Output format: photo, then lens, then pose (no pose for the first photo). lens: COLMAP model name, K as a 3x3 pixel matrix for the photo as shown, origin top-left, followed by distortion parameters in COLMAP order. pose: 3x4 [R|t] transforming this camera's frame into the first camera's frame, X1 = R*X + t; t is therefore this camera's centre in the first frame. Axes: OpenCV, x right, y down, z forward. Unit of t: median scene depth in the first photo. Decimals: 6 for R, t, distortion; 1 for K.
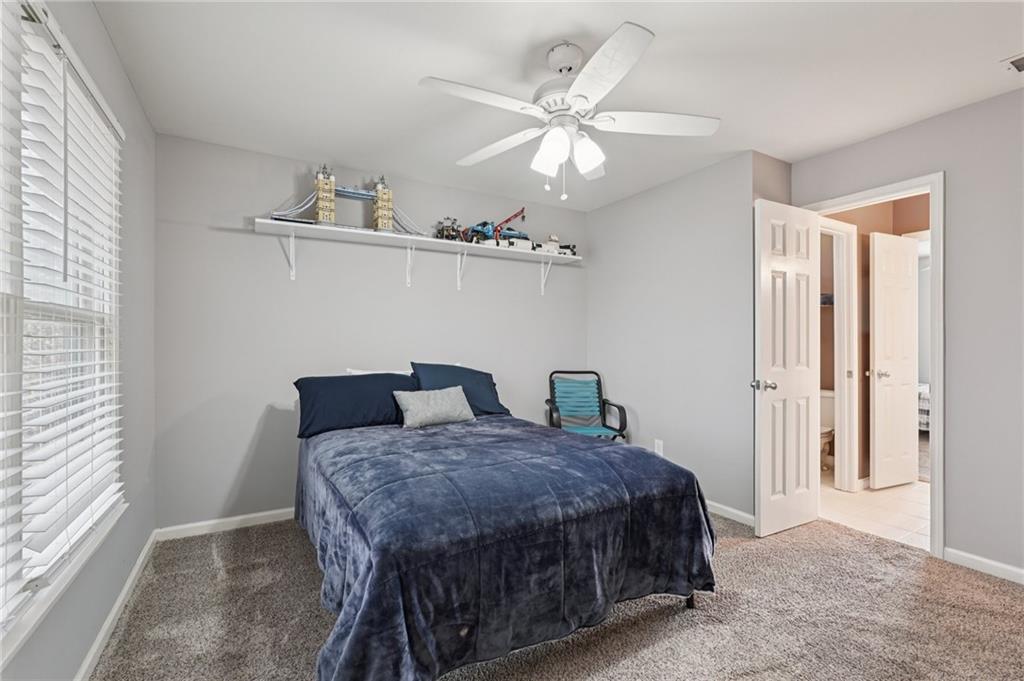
lens RADIAL K [[452.4, 0, 513.8], [0, 452.4, 344.5], [0, 0, 1]] dist [-0.001133, 0.000642]
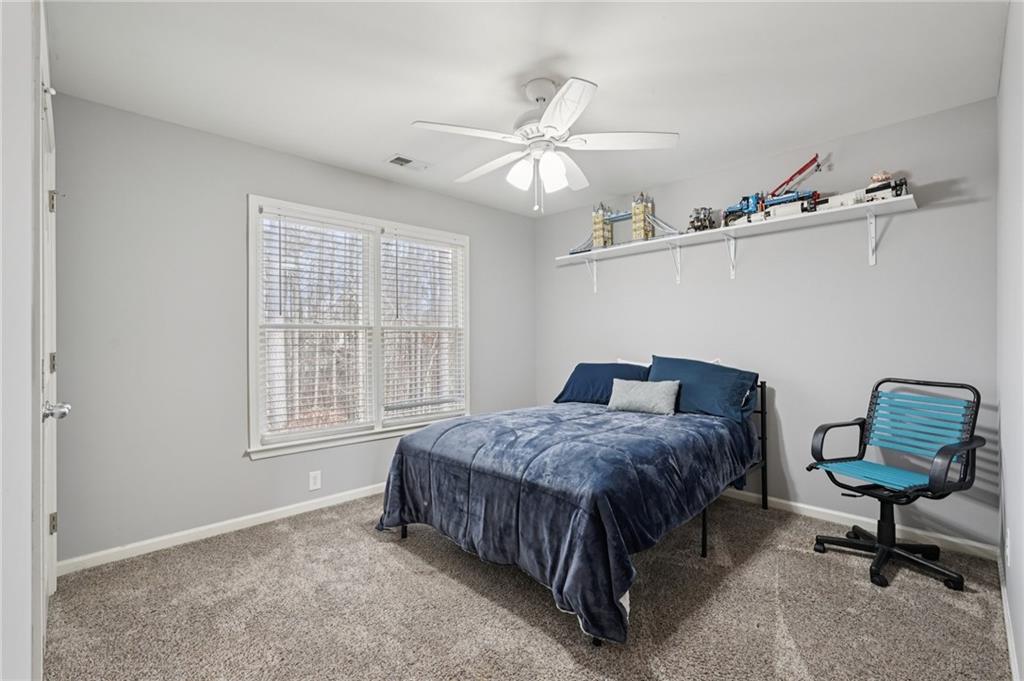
lens RADIAL K [[452.4, 0, 513.8], [0, 452.4, 344.5], [0, 0, 1]] dist [-0.001133, 0.000642]
pose [[0.251233, 0.007186, -0.967900, 0.664755], [0.000564, 0.999971, 0.007570, 0.004026], [0.967926, -0.002448, 0.251222, 0.357366]]
